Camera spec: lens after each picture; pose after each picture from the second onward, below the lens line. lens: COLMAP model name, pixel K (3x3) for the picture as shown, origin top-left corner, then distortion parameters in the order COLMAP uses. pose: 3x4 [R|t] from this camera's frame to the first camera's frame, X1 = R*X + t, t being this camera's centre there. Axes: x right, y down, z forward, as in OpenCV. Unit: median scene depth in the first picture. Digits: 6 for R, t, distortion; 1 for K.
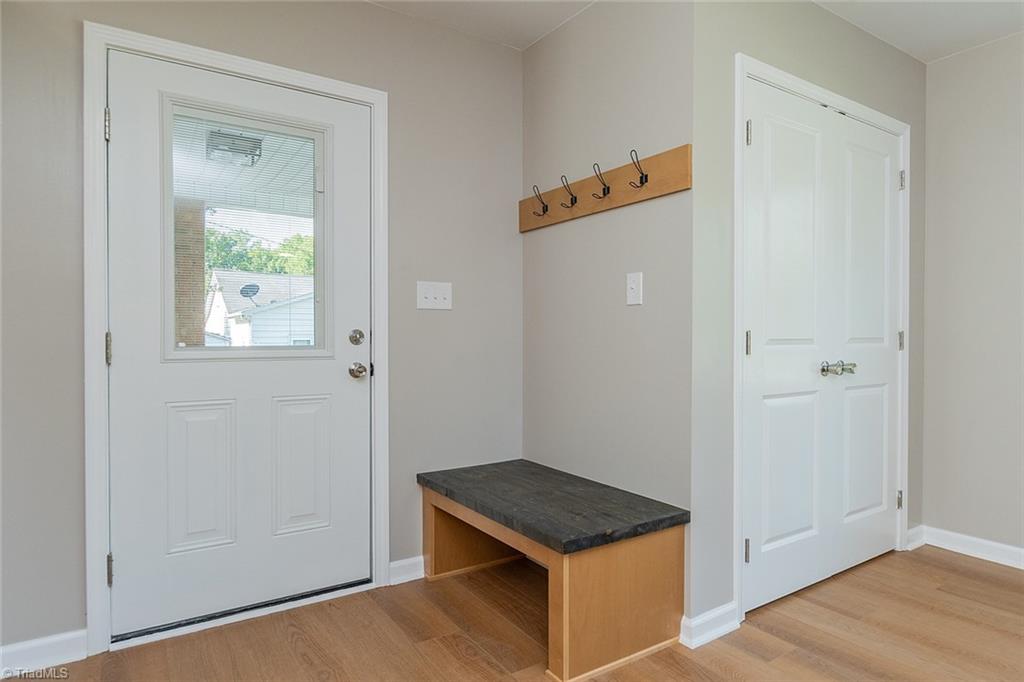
lens RADIAL K [[585.8, 0, 512.8], [0, 585.8, 343.3], [0, 0, 1]] dist [0.001502, 0.000708]
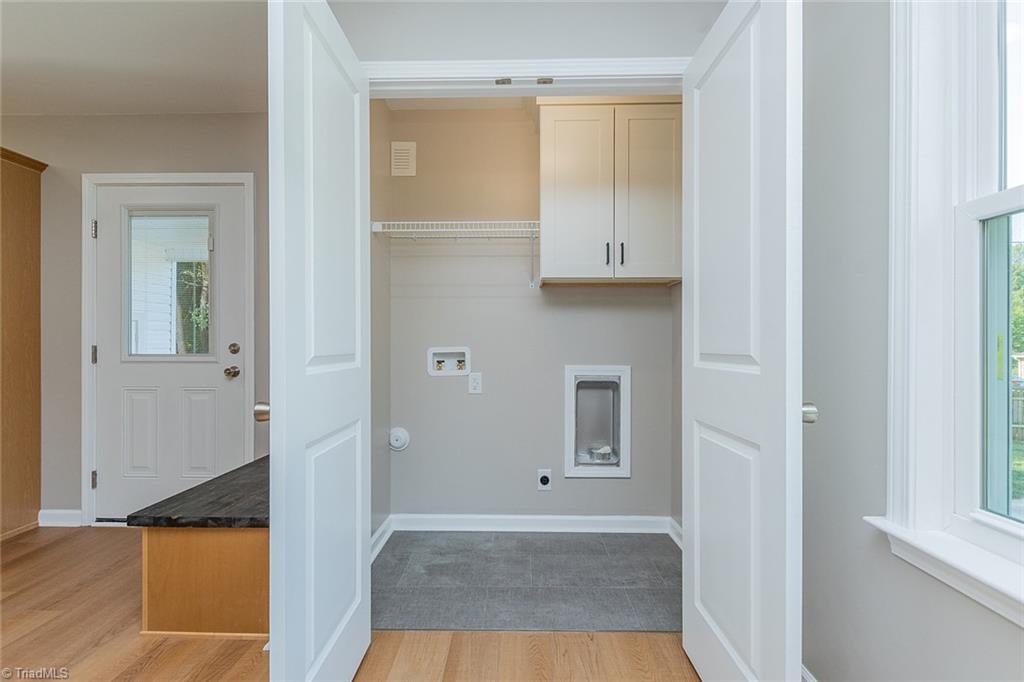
lens RADIAL K [[455.1, 0, 507.3], [0, 455.1, 344.4], [0, 0, 1]] dist [0.005665, -0.002450]
pose [[0.823451, -0.000754, -0.567387, 1.155932], [-0.005166, 0.999948, -0.008827, -0.017551], [0.567364, 0.010199, 0.823404, 0.586509]]
